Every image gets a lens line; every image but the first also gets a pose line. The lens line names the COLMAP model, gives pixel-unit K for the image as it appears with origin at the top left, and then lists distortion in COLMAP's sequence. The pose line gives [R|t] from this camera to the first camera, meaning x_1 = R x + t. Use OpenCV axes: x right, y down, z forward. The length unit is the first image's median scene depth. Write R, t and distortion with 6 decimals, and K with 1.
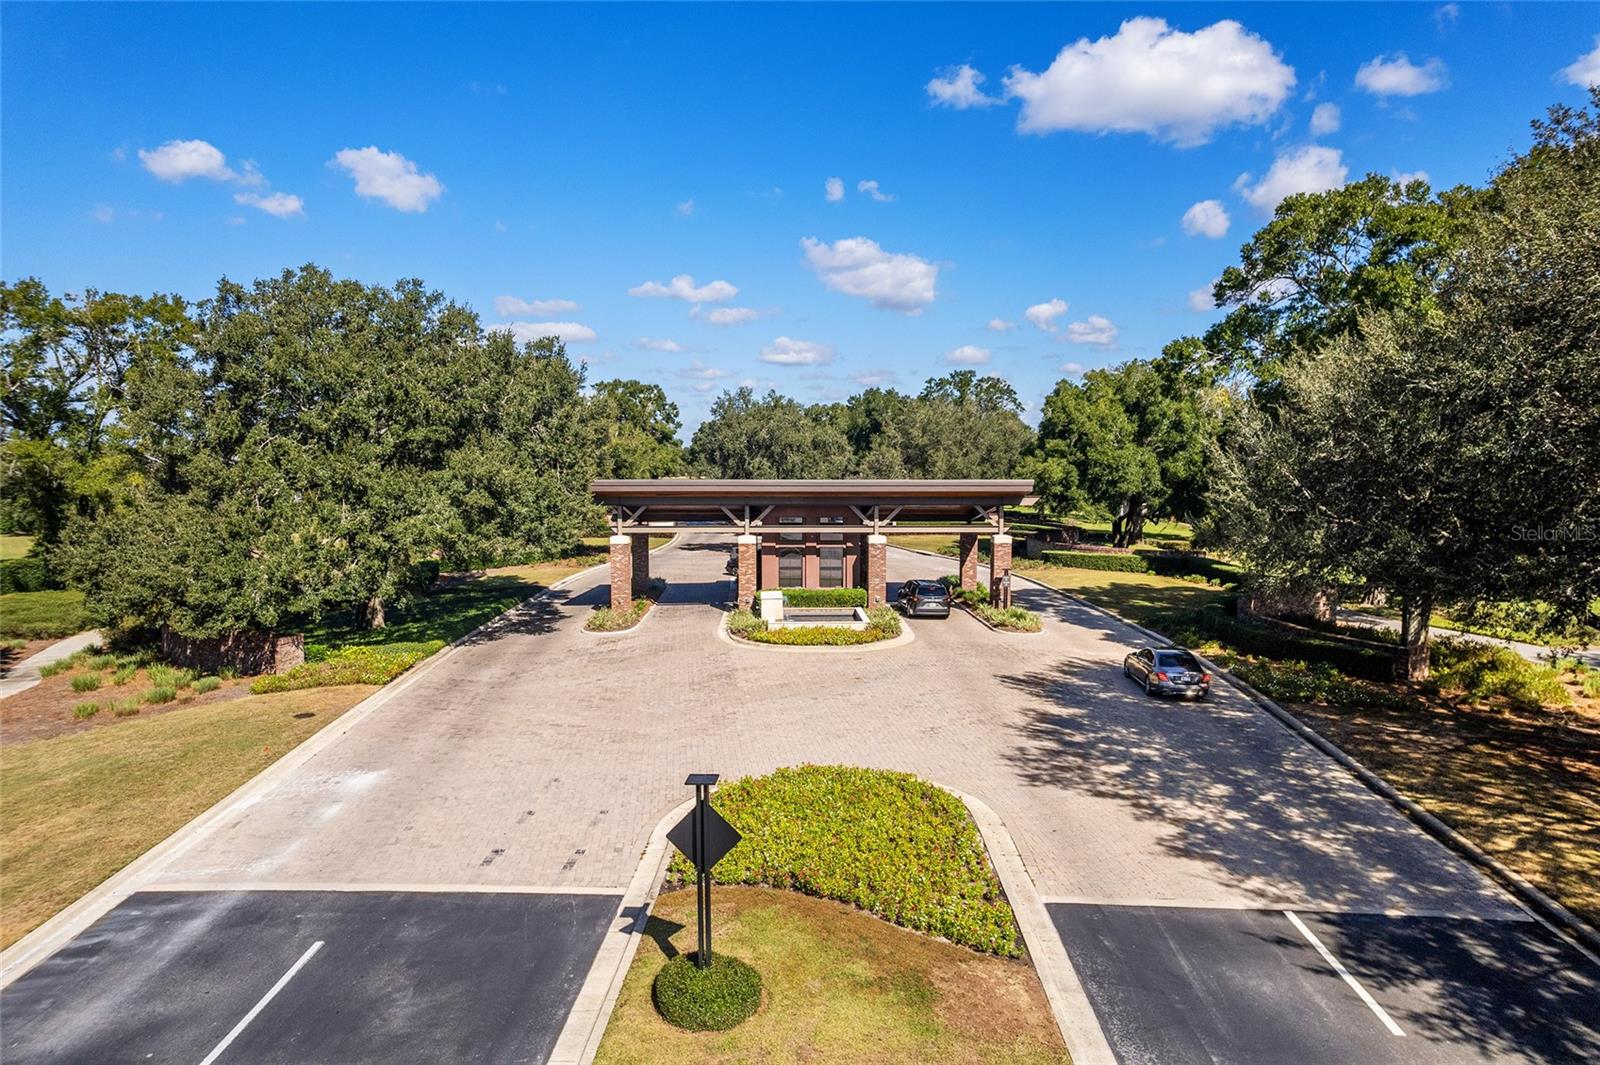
lens RADIAL K [[986.7, 0, 800.0], [0, 986.7, 532.5], [0, 0, 1]] dist [-0.064599, 0.053218]
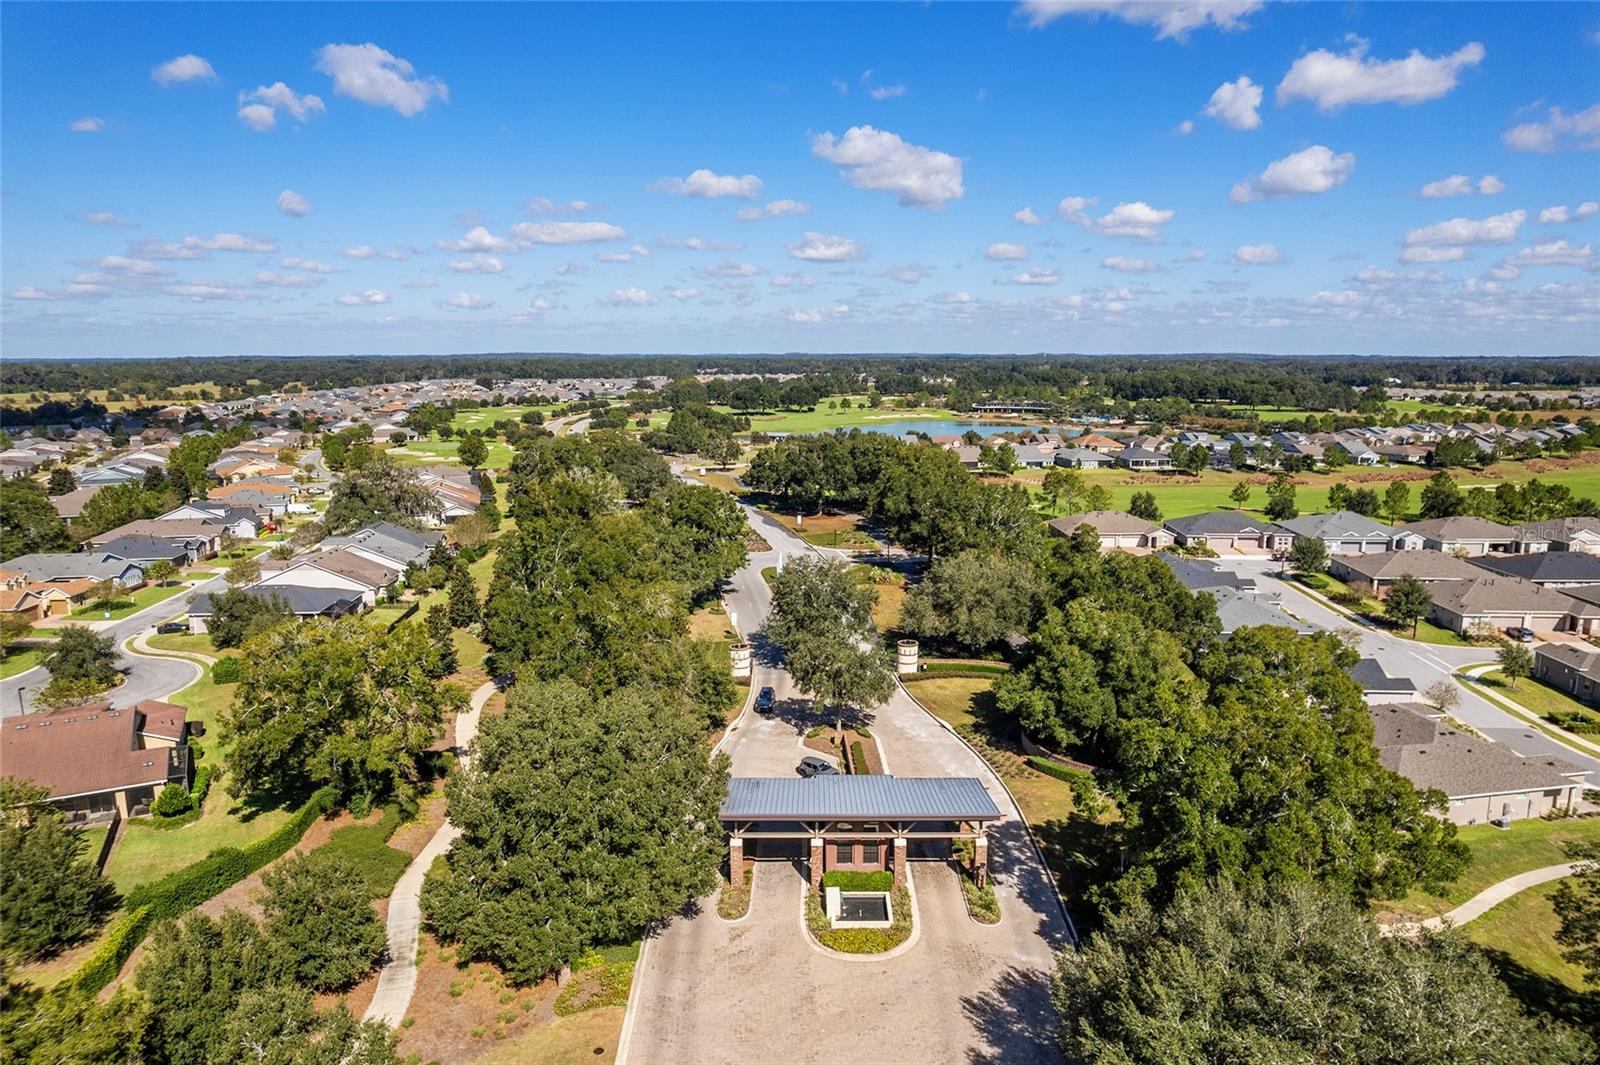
lens RADIAL K [[986.7, 0, 800.0], [0, 986.7, 532.5], [0, 0, 1]] dist [-0.064599, 0.053218]
pose [[0.998831, 0.003472, -0.048211, -0.007308], [0.001192, 0.995344, 0.096383, -0.640952], [0.048322, -0.096328, 0.994176, -0.510687]]
